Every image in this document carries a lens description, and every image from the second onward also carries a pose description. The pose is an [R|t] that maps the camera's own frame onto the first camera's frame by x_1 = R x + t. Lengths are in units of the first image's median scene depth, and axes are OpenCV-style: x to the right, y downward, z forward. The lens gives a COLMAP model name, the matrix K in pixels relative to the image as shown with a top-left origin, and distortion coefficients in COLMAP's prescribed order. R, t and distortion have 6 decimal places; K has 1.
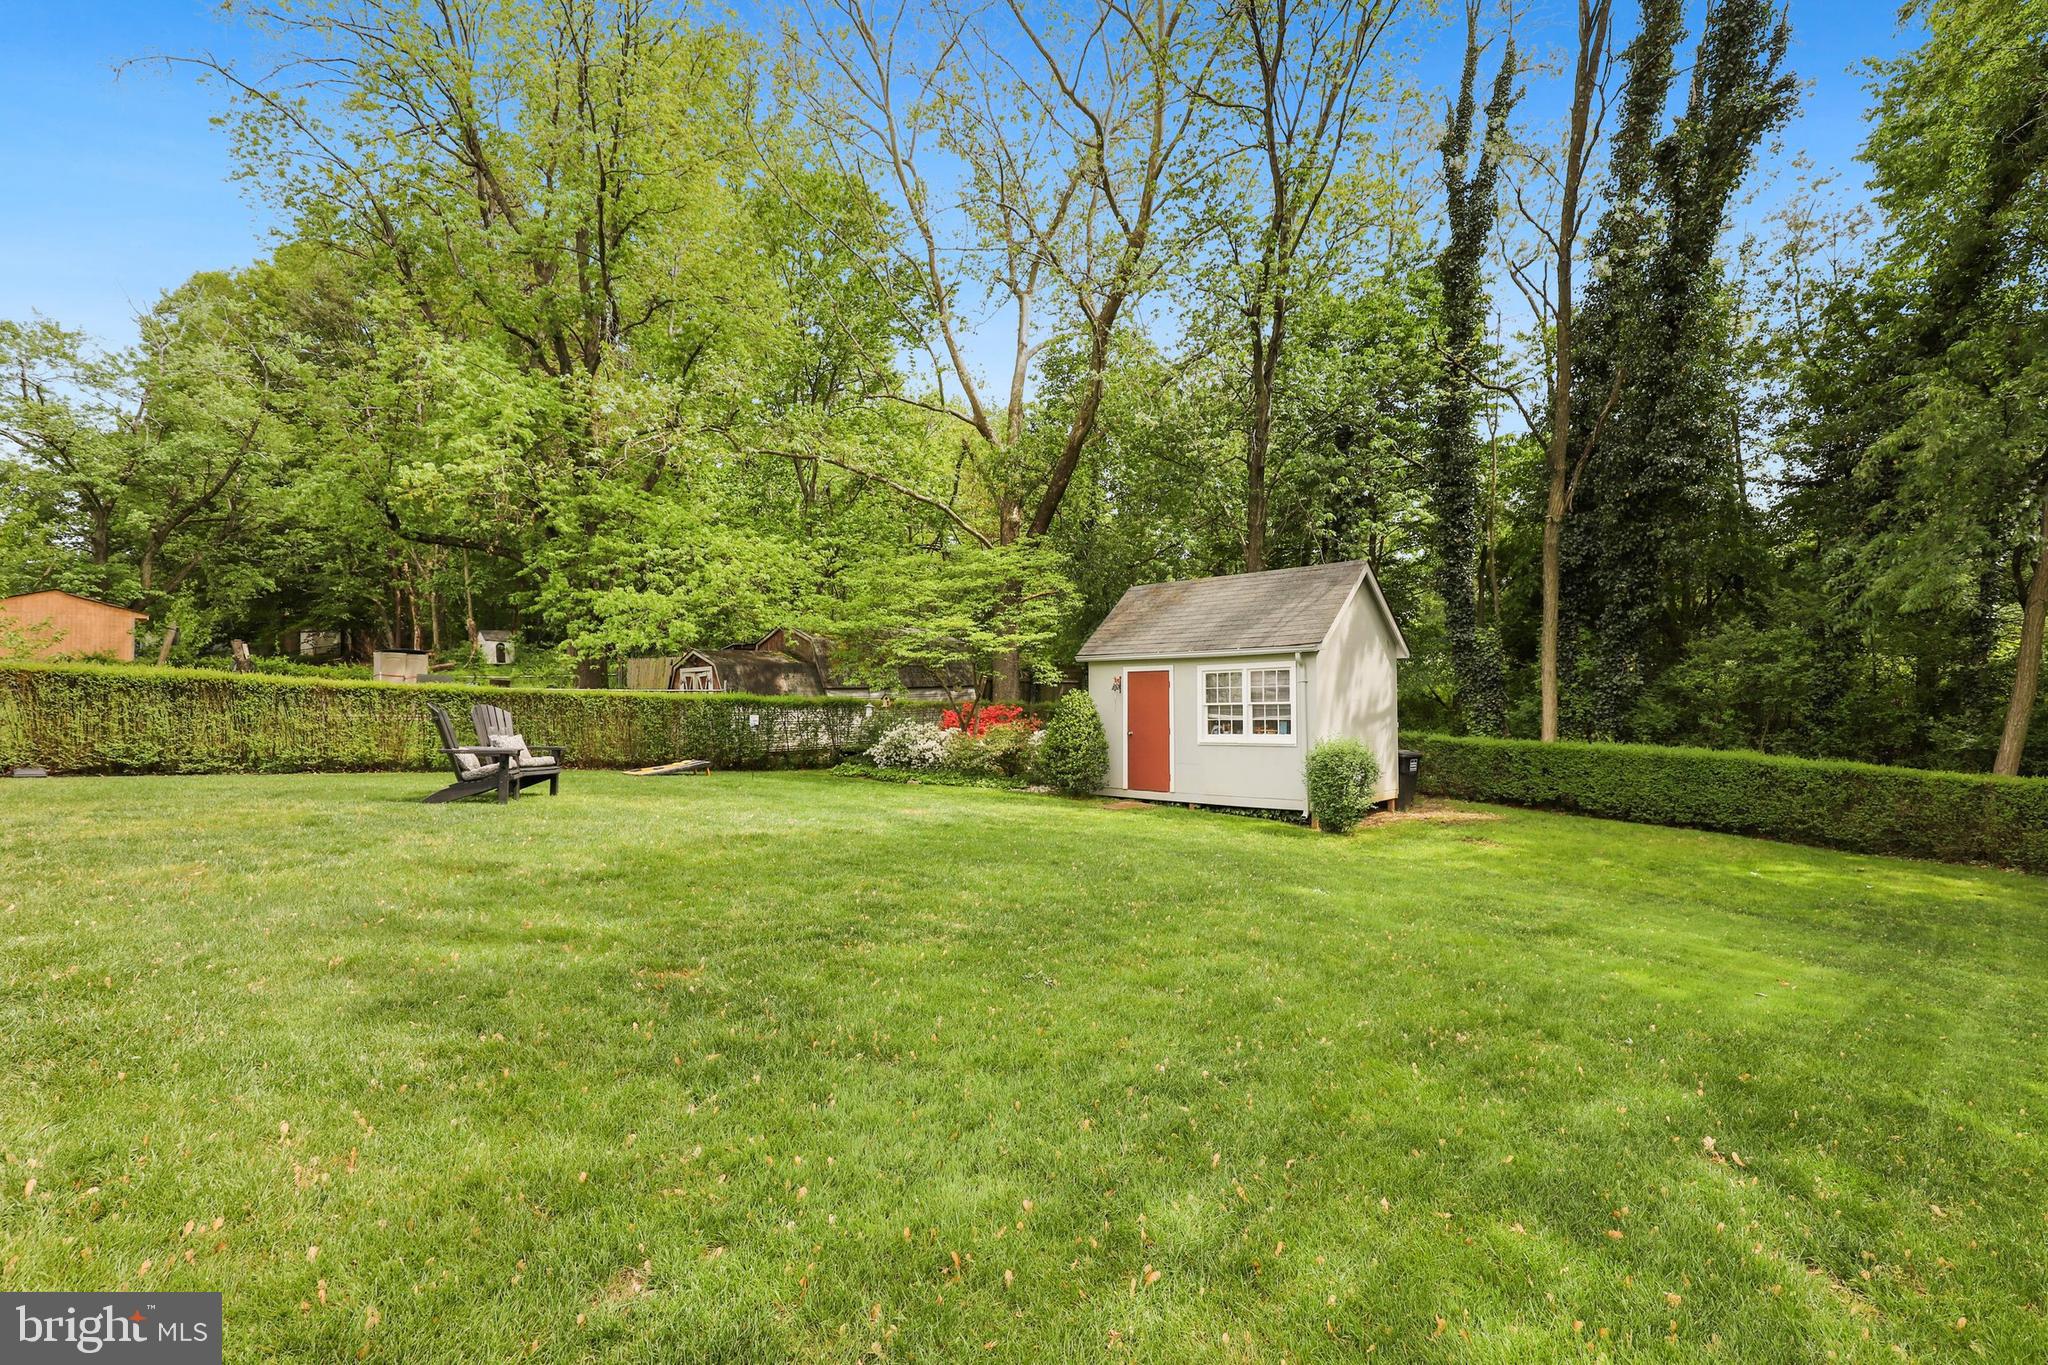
lens RADIAL K [[931.9, 0, 1073.2], [0, 931.9, 674.6], [0, 0, 1]] dist [0.006862, -0.000399]
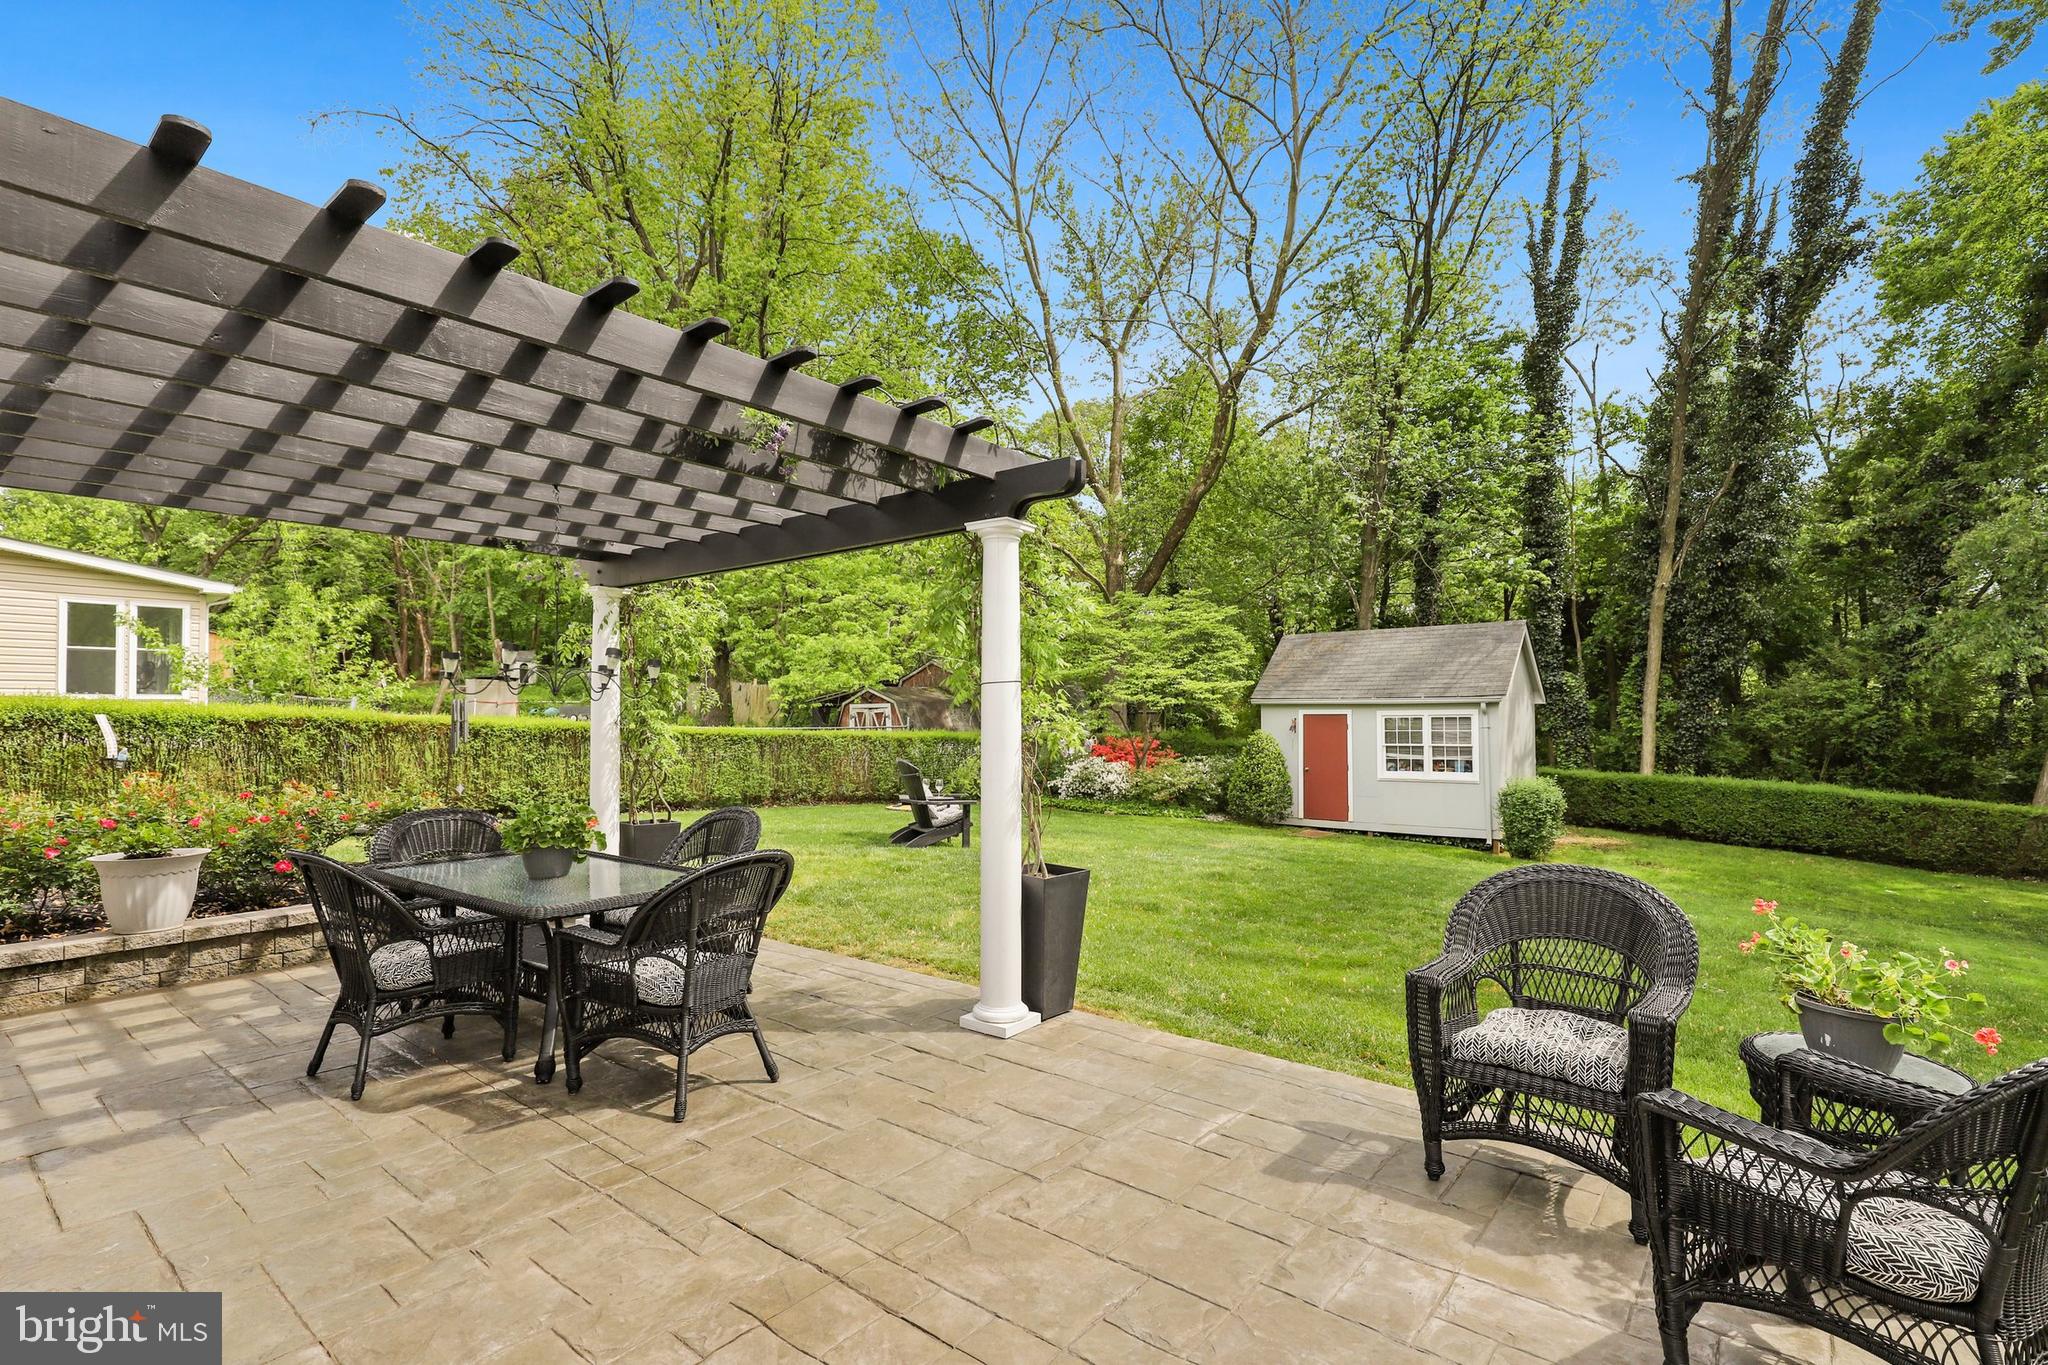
lens RADIAL K [[931.9, 0, 1038.4], [0, 931.9, 681.0], [0, 0, 1]] dist [0.006862, -0.000399]
pose [[0.996853, 0.006064, 0.079045, -0.358517], [-0.005844, 0.999978, -0.003007, -0.038899], [-0.079062, 0.002535, 0.996866, -0.101572]]
